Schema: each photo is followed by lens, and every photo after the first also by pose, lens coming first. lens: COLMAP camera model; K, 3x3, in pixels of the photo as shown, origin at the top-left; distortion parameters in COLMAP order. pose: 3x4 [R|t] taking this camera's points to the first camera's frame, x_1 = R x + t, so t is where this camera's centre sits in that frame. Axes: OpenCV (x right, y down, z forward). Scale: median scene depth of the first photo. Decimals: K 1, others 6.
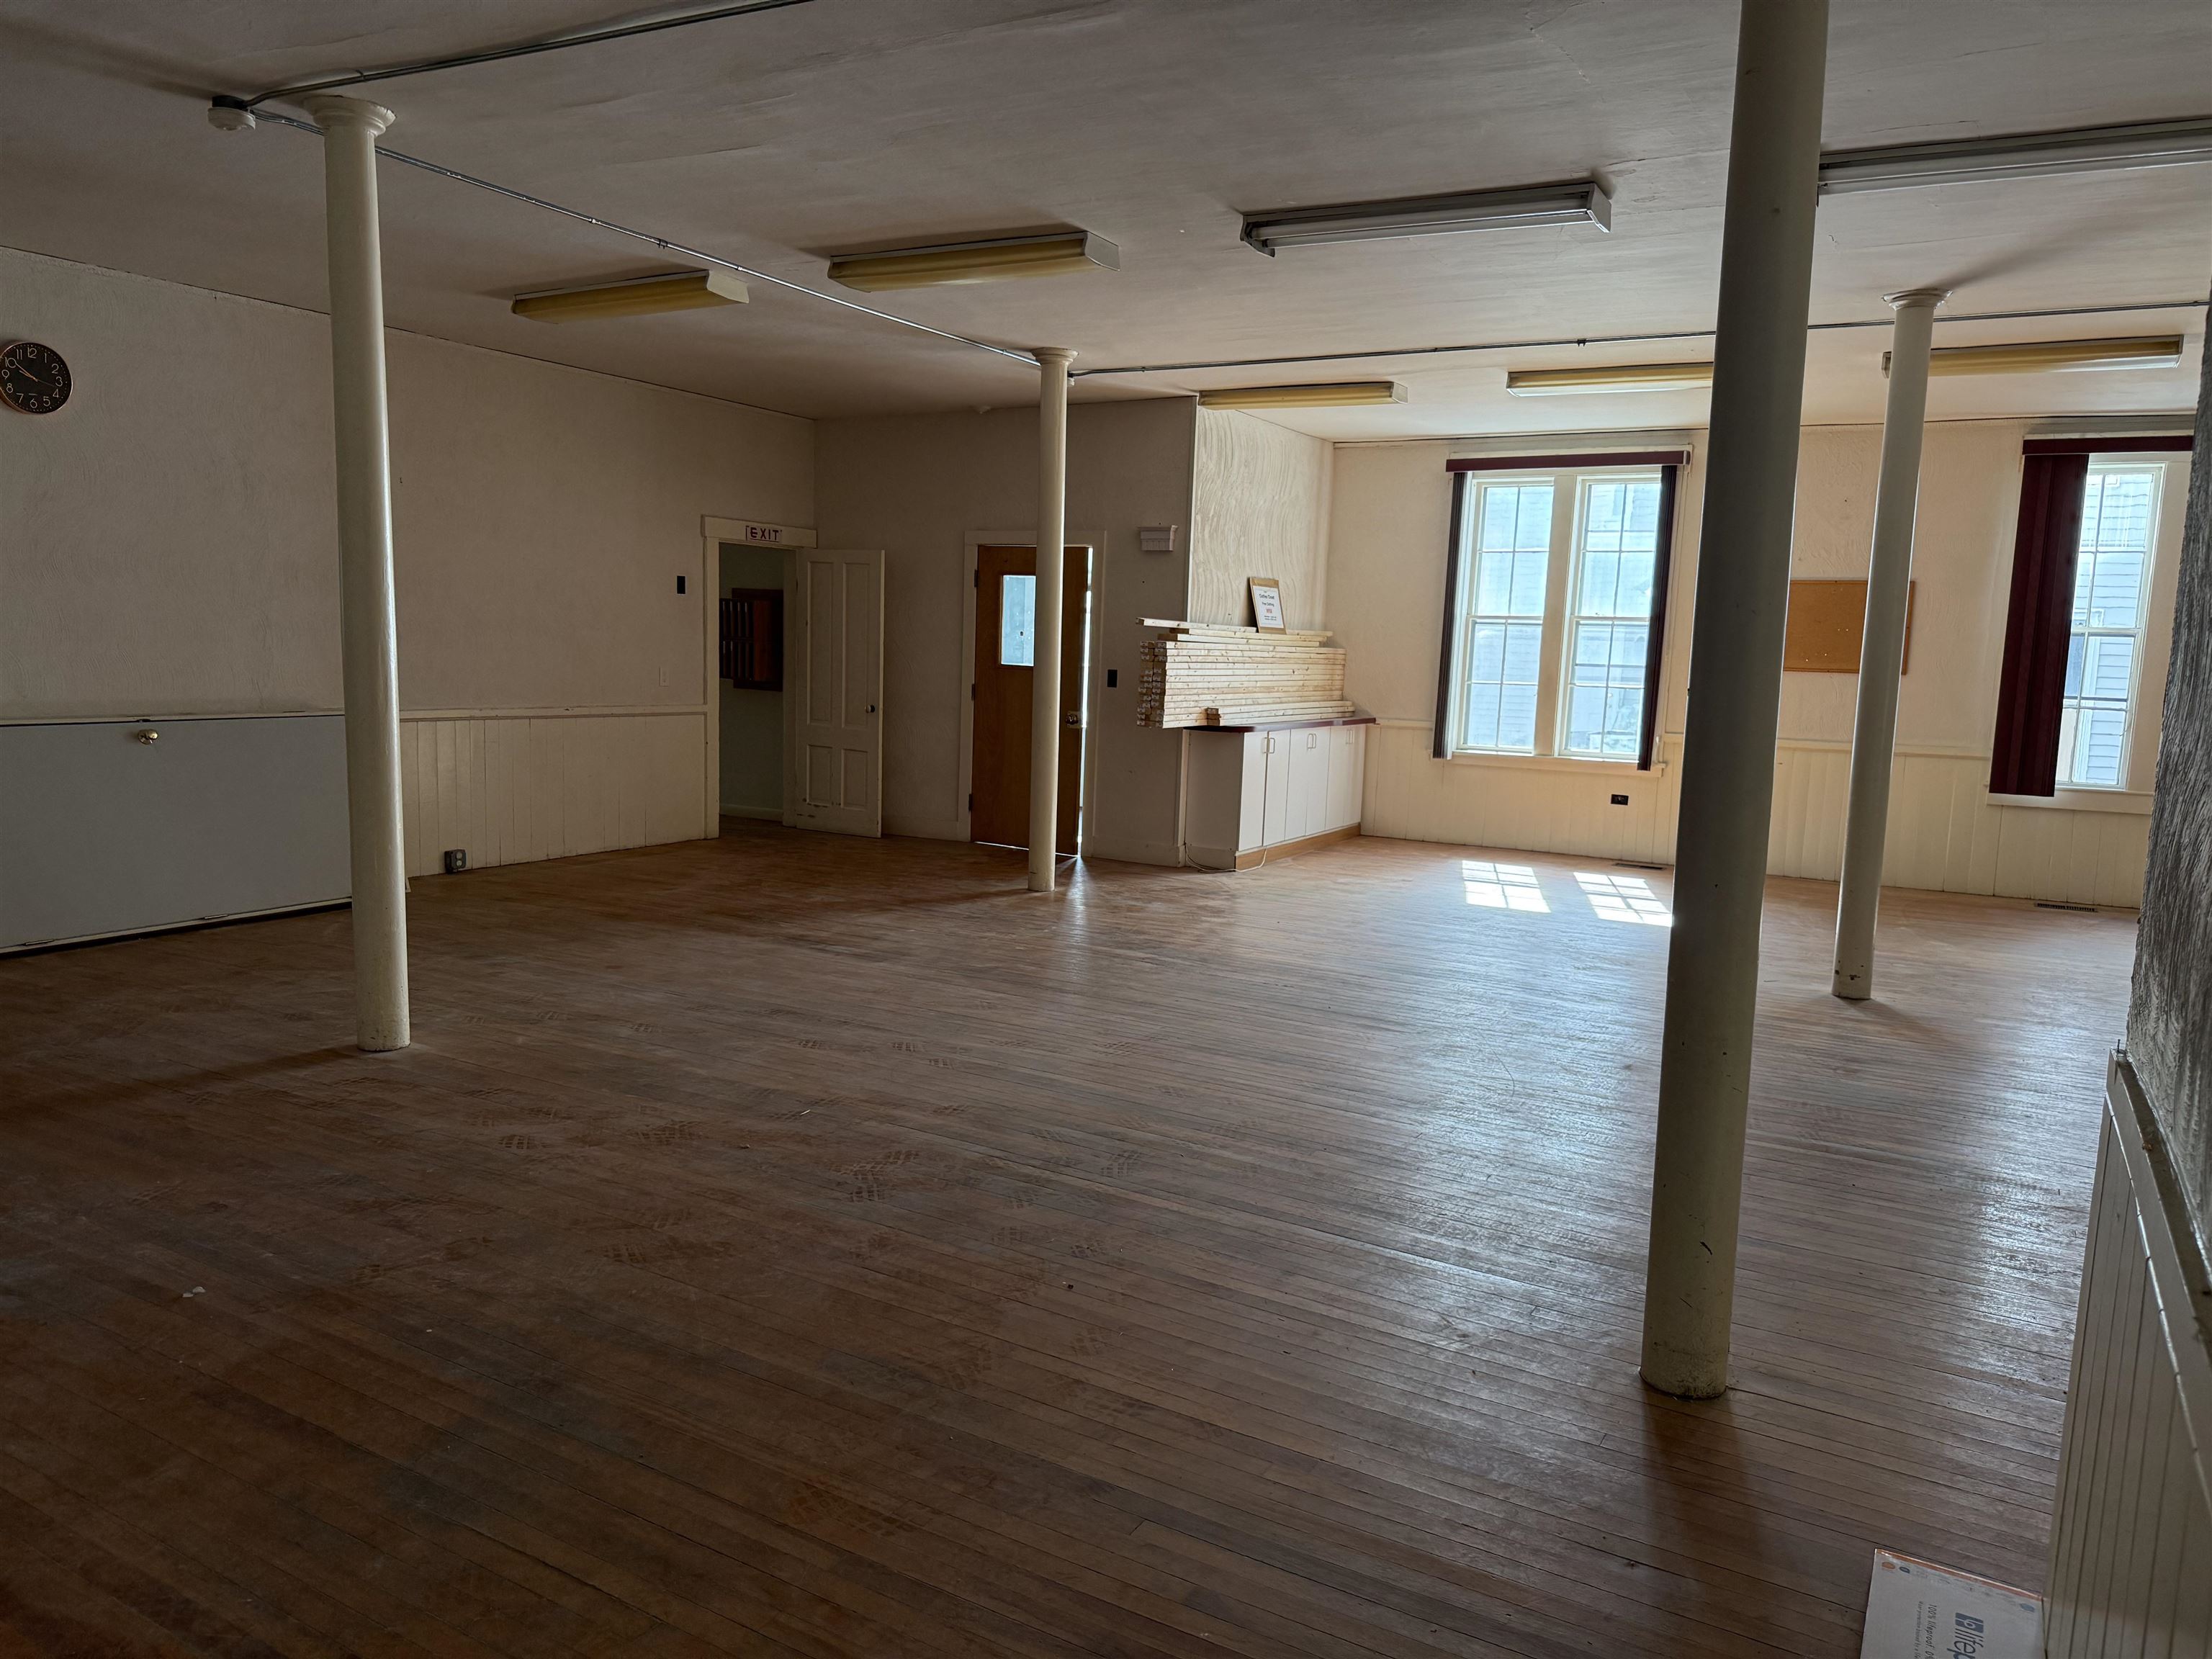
lens RADIAL K [[1558.4, 0, 1110.1], [0, 1558.4, 845.9], [0, 0, 1]] dist [0.024179, -0.023129]
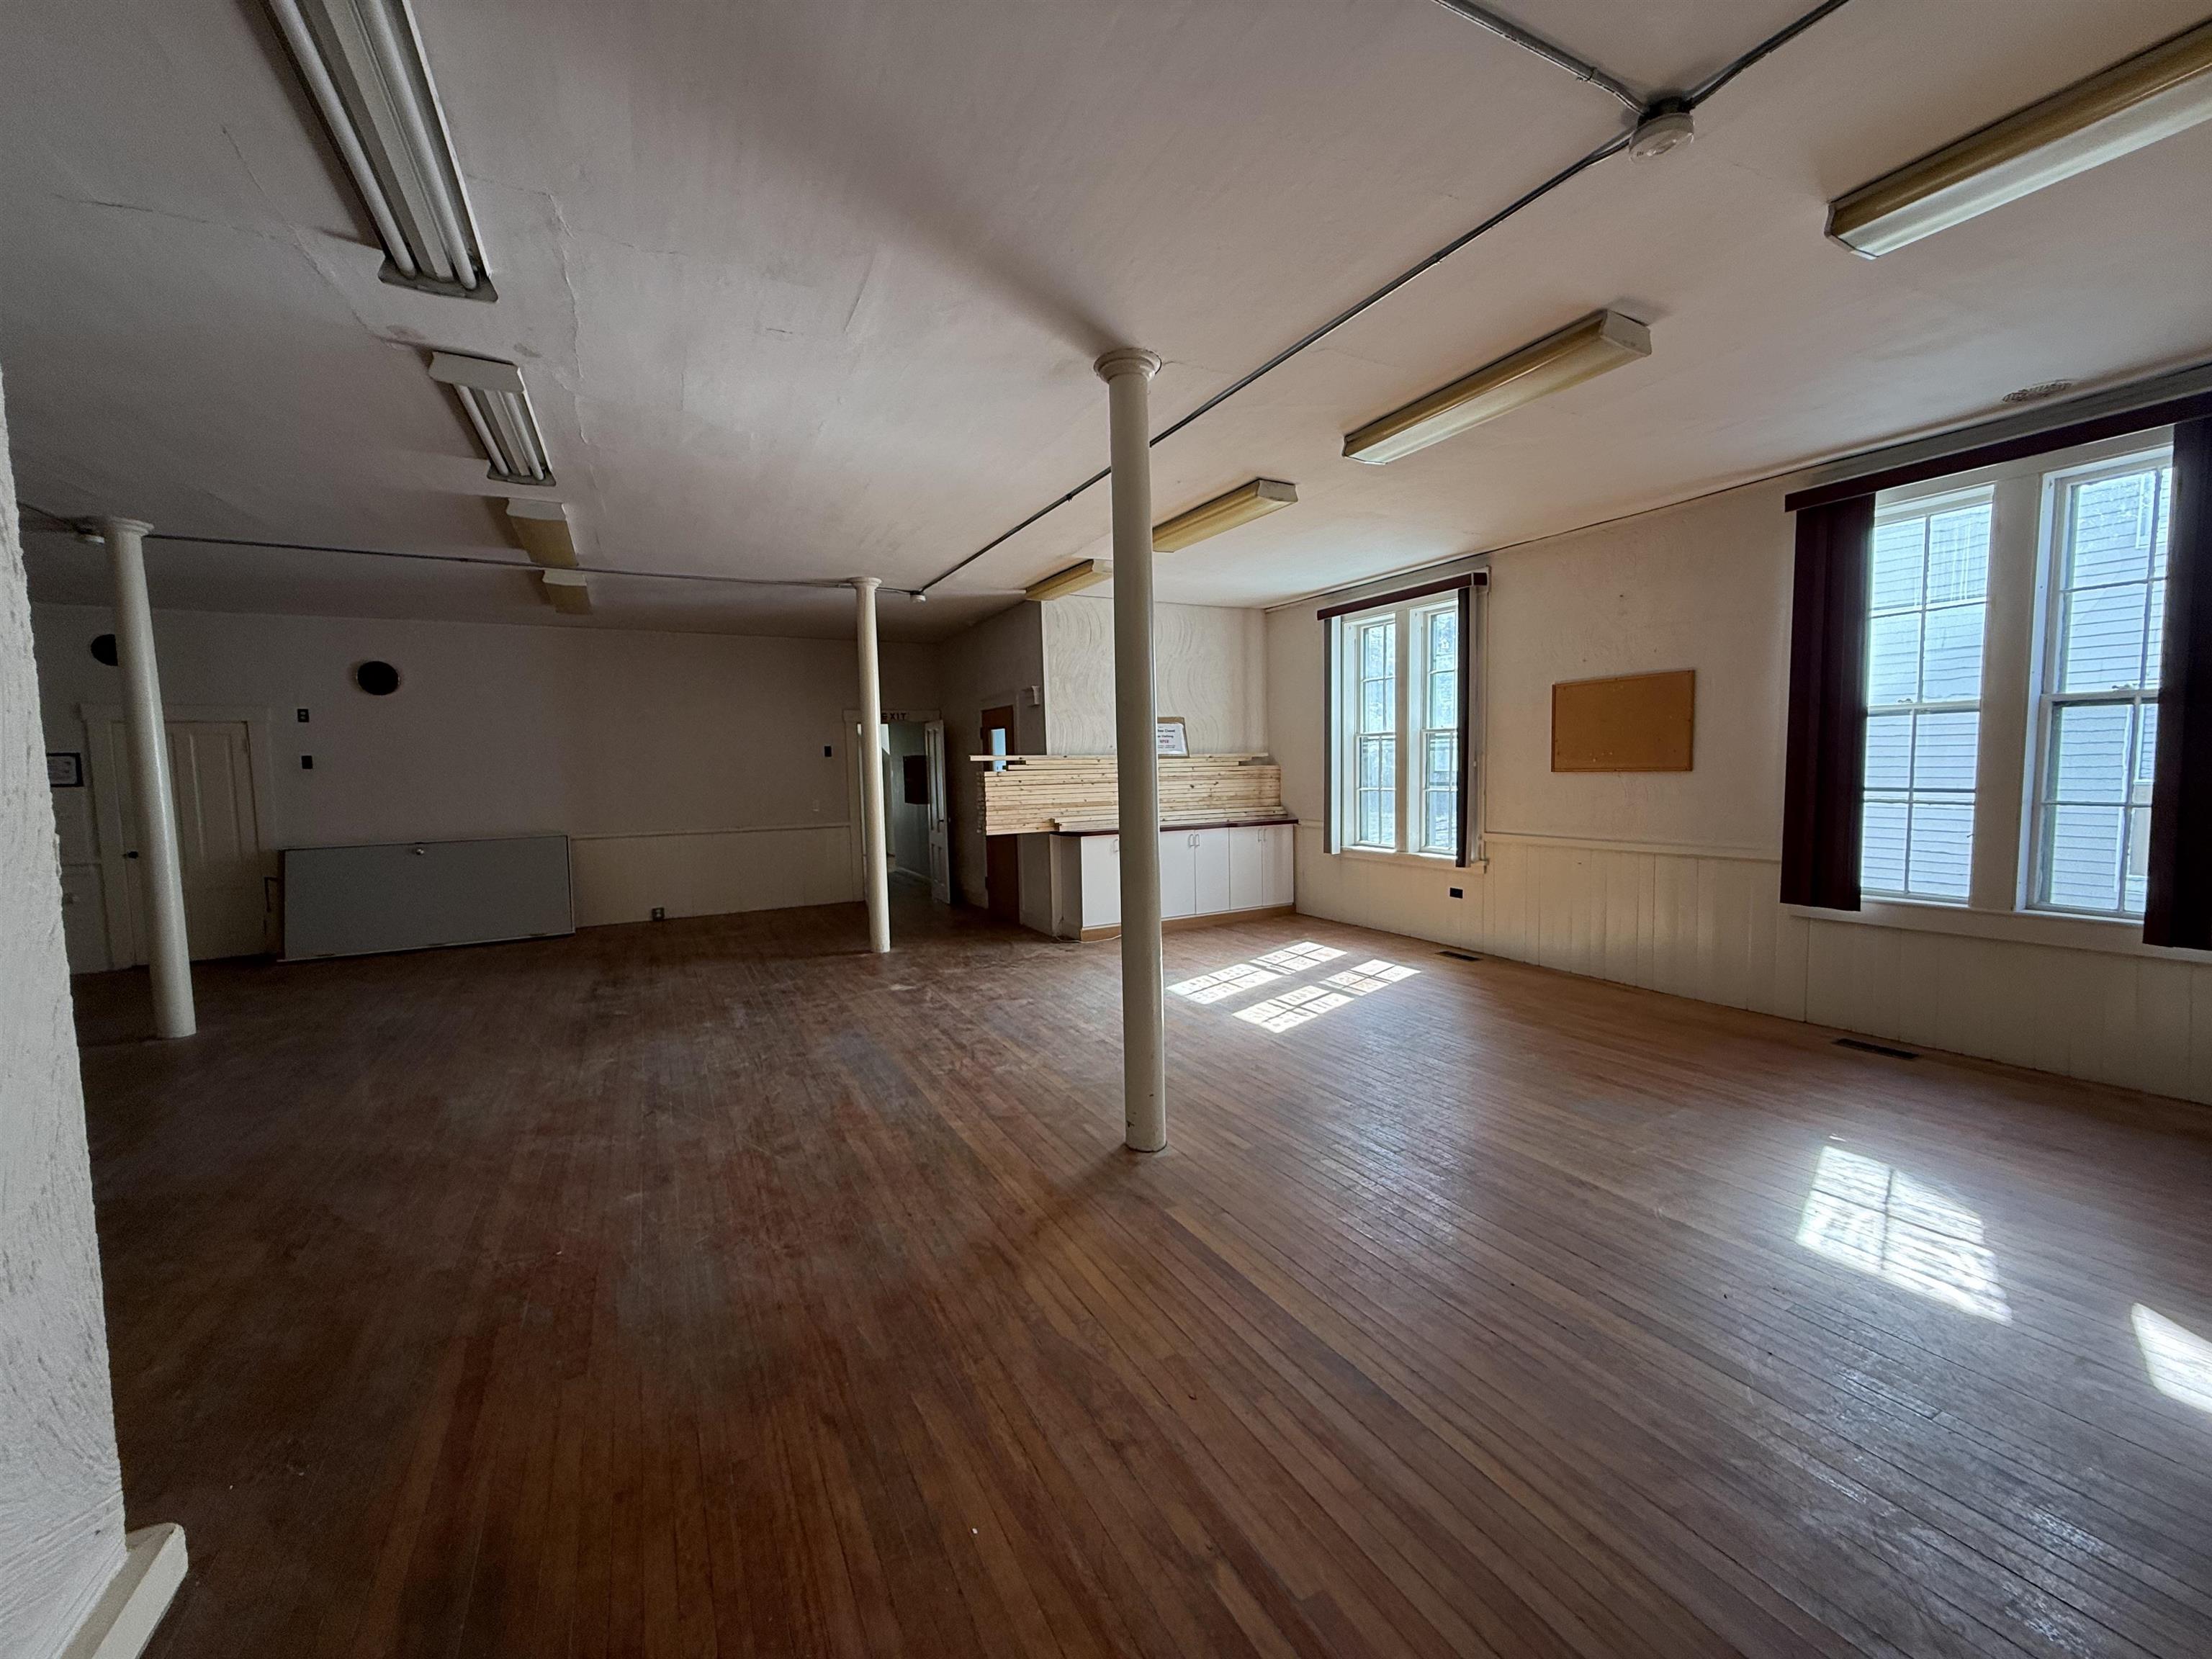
lens RADIAL K [[879.4, 0, 1104.6], [0, 879.4, 825.9], [0, 0, 1]] dist [-0.001498, 0.000577]
pose [[0.840629, -0.013577, -0.541442, 0.520106], [-0.020378, 0.998185, -0.056668, -0.041457], [0.541229, 0.058671, 0.838826, 0.395843]]
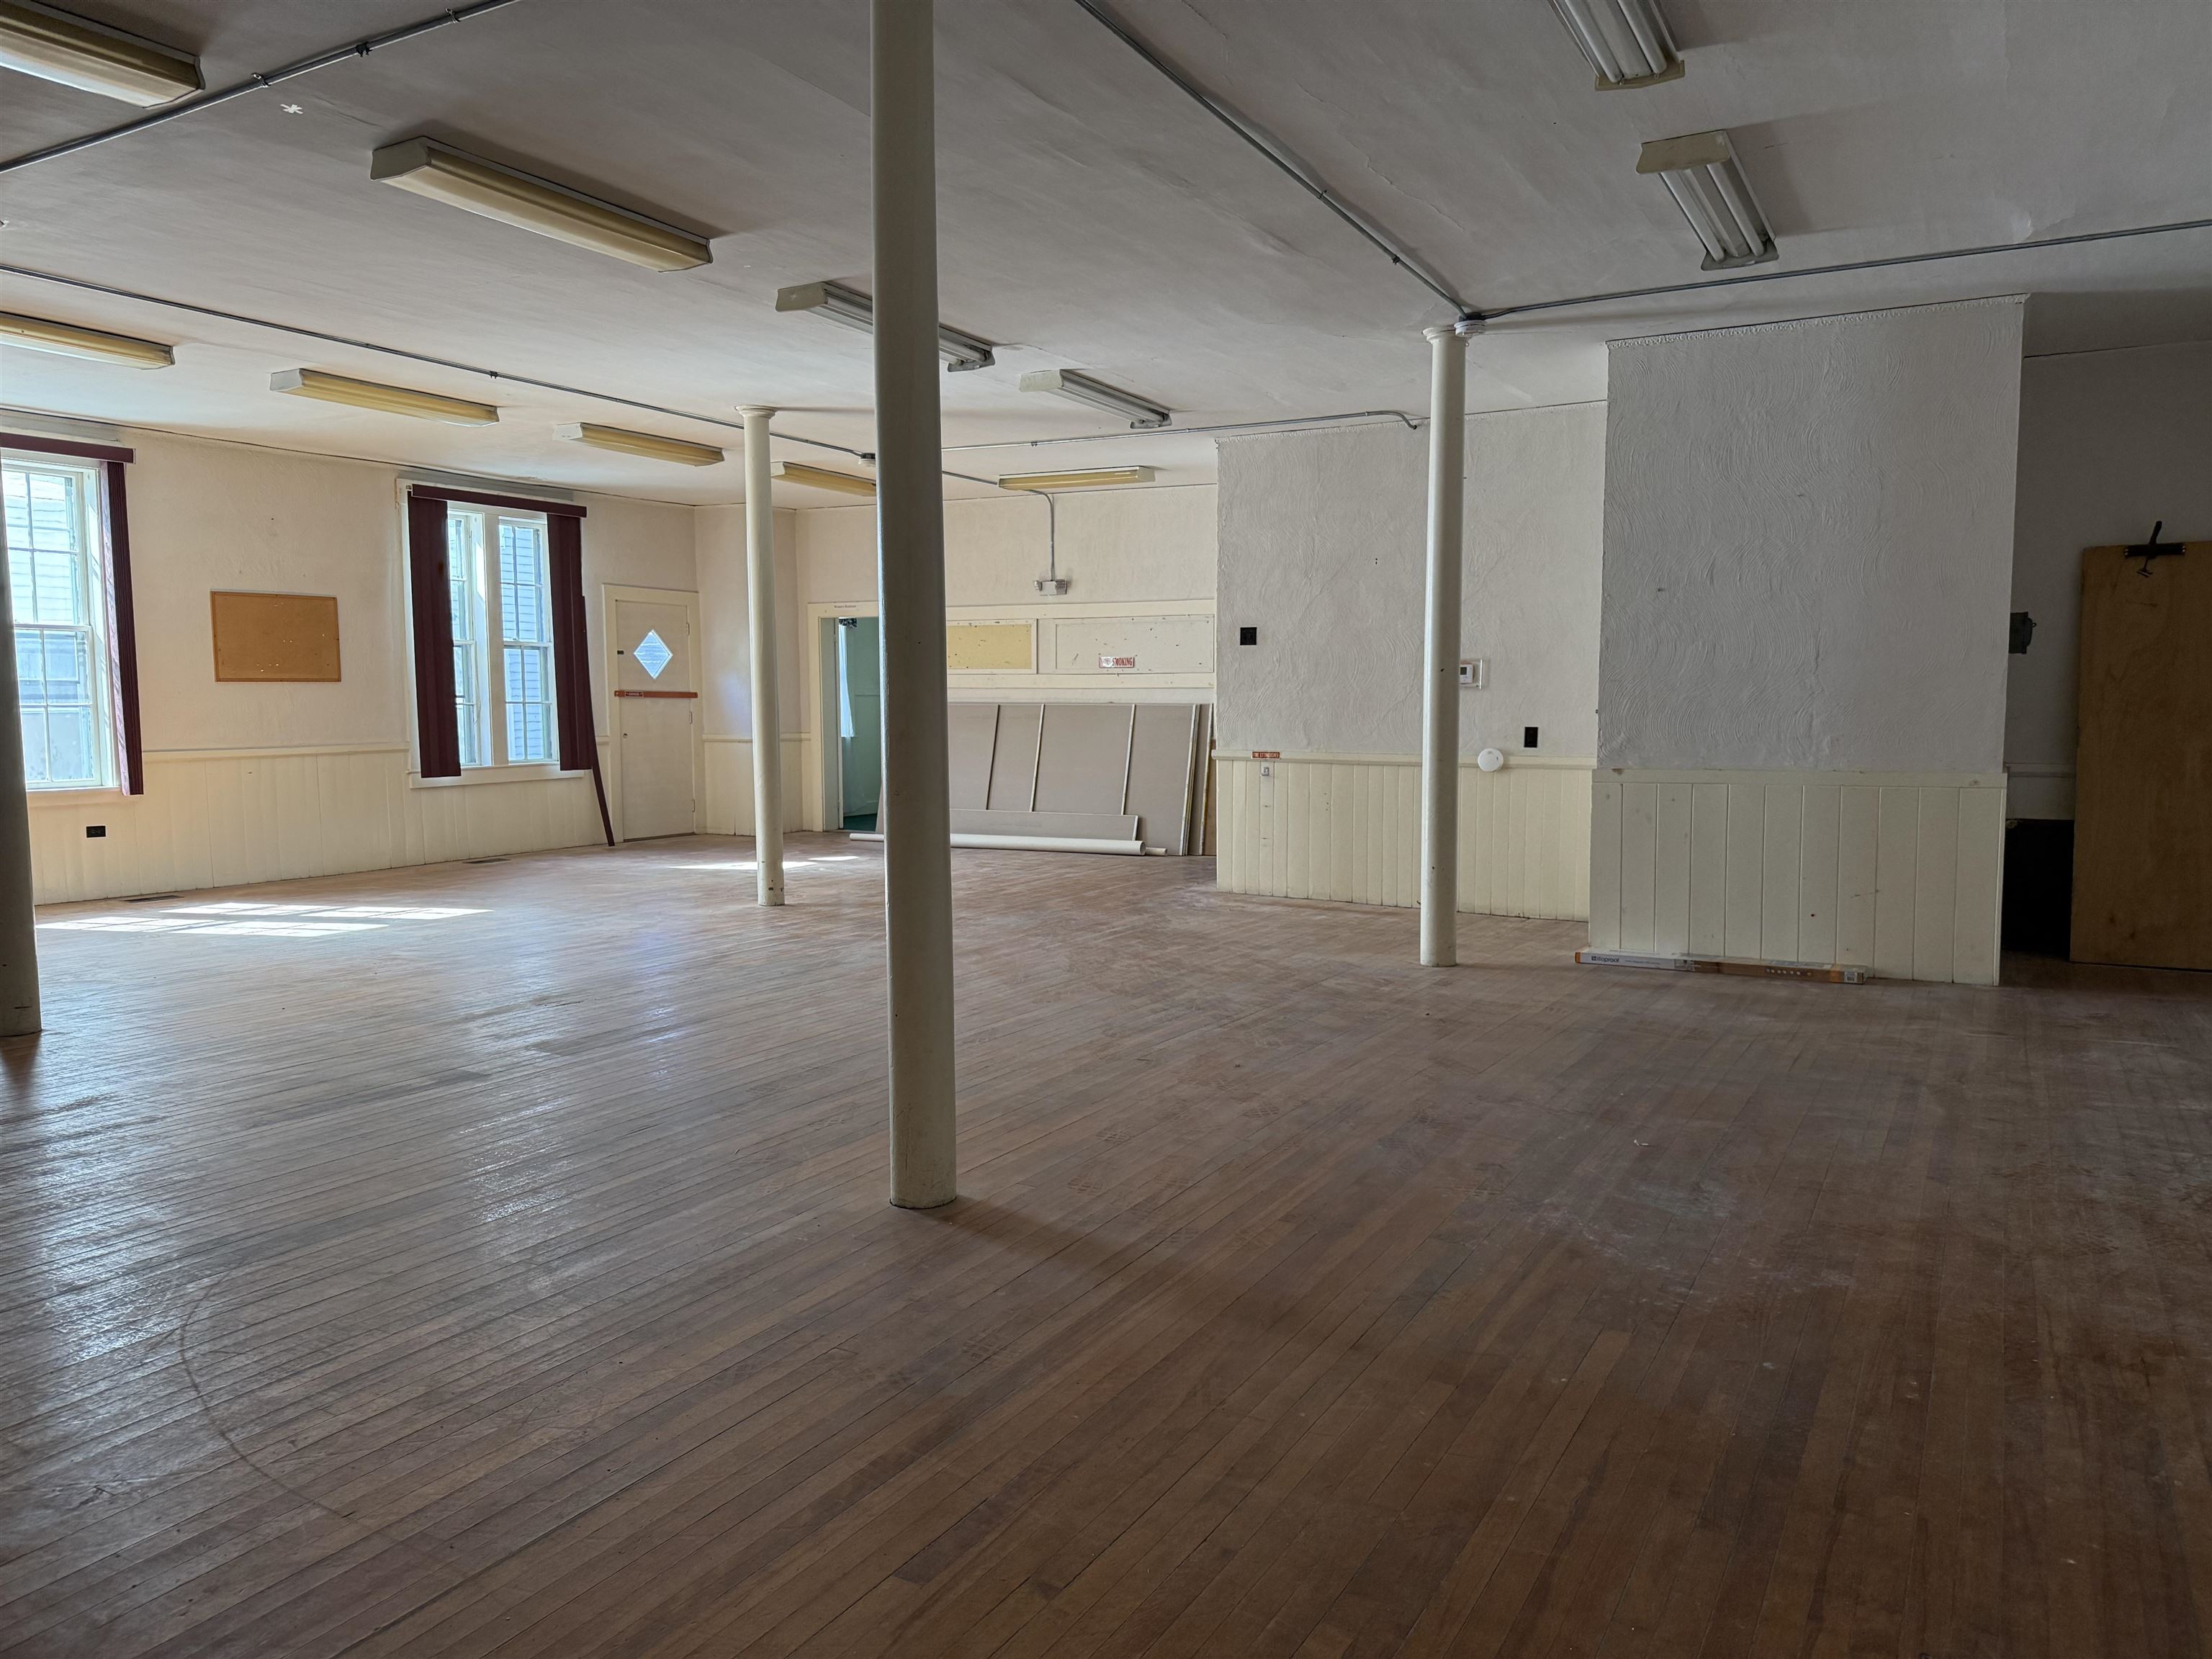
lens RADIAL K [[1558.4, 0, 1110.0], [0, 1558.4, 820.4], [0, 0, 1]] dist [0.024179, -0.023129]
pose [[0.001069, -0.112165, 0.993689, -0.637049], [0.137752, 0.984233, 0.110949, -0.063013], [-0.990466, 0.136764, 0.016503, 0.475920]]
